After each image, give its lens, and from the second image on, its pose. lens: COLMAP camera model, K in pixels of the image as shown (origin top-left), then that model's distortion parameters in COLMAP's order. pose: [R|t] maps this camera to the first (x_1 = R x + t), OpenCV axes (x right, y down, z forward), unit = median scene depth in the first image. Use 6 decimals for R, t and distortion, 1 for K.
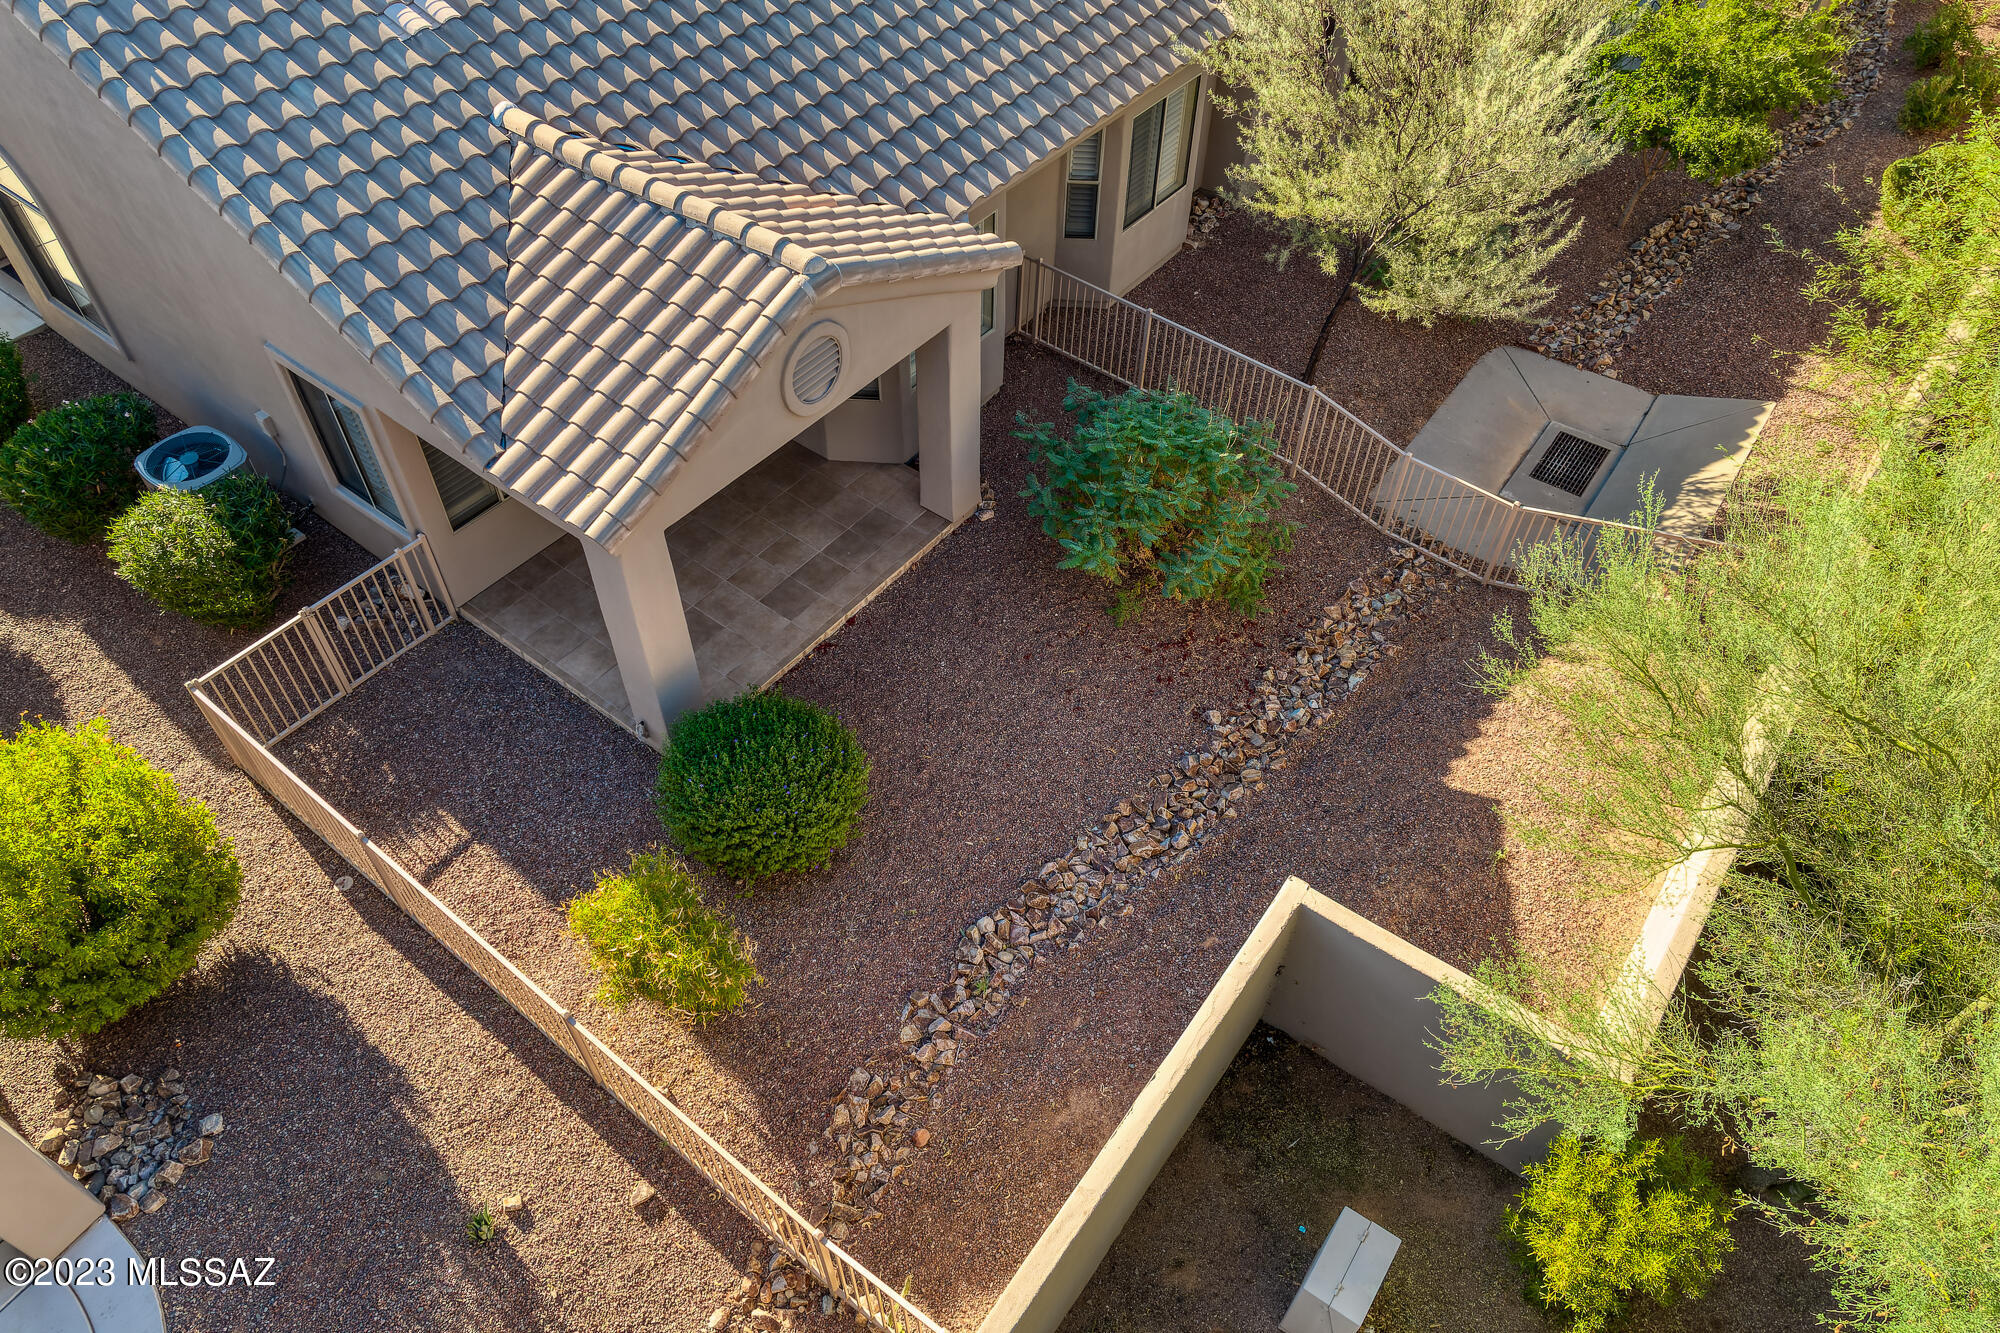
lens RADIAL K [[1378.2, 0, 1000.0], [0, 1378.2, 666.5], [0, 0, 1]] dist [0.002802, 0.002428]
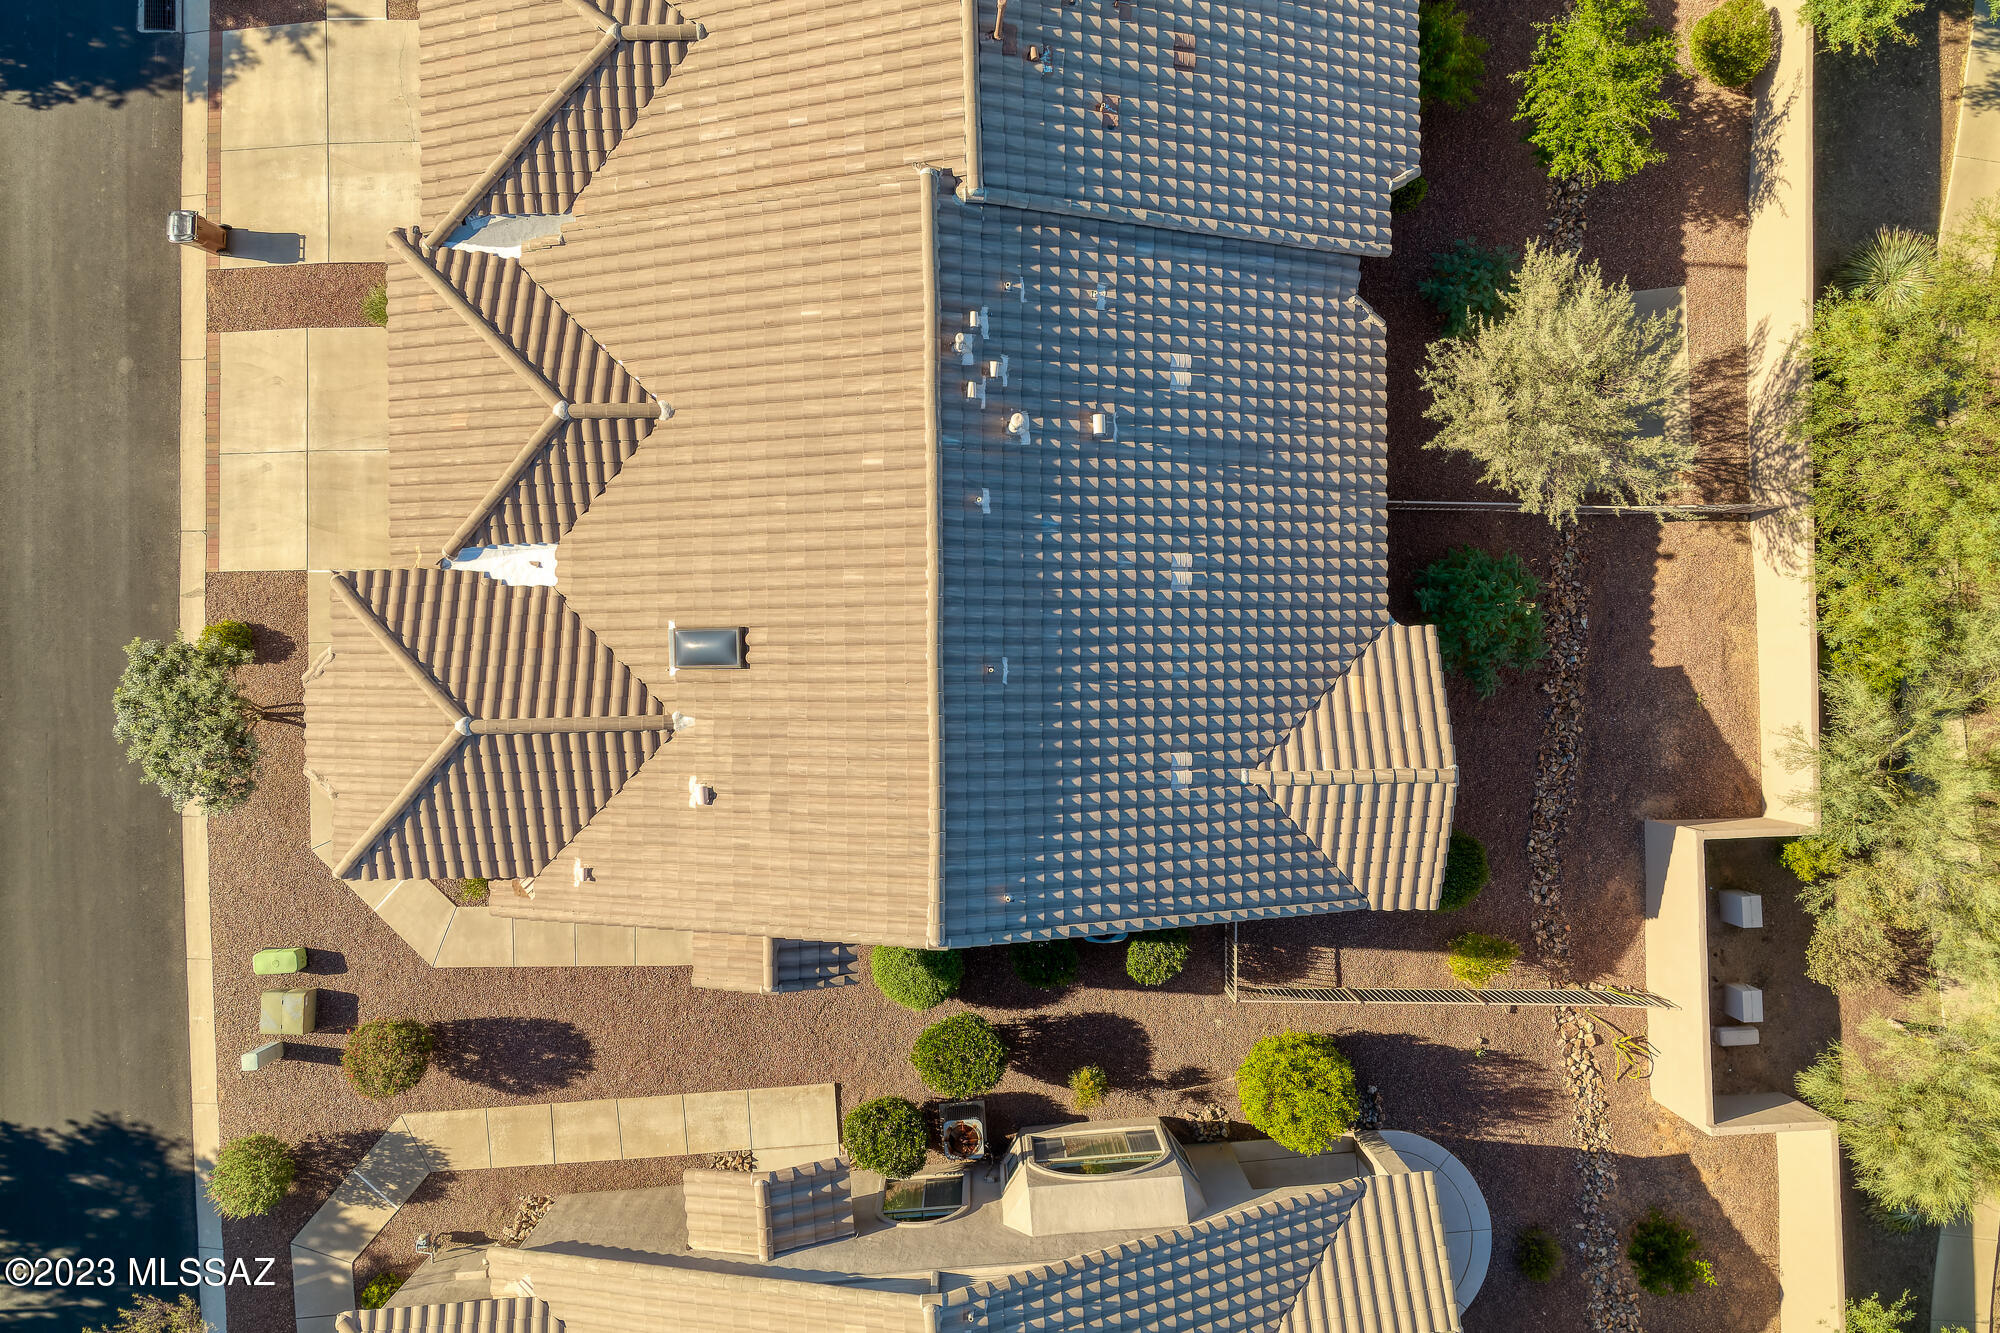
lens RADIAL K [[1378.2, 0, 1000.0], [0, 1378.2, 666.5], [0, 0, 1]] dist [0.002802, 0.002428]
pose [[0.794190, -0.607560, -0.011538, -0.568968], [0.457957, 0.585936, 0.668547, -2.169781], [-0.399421, -0.536237, 0.743581, -0.281431]]
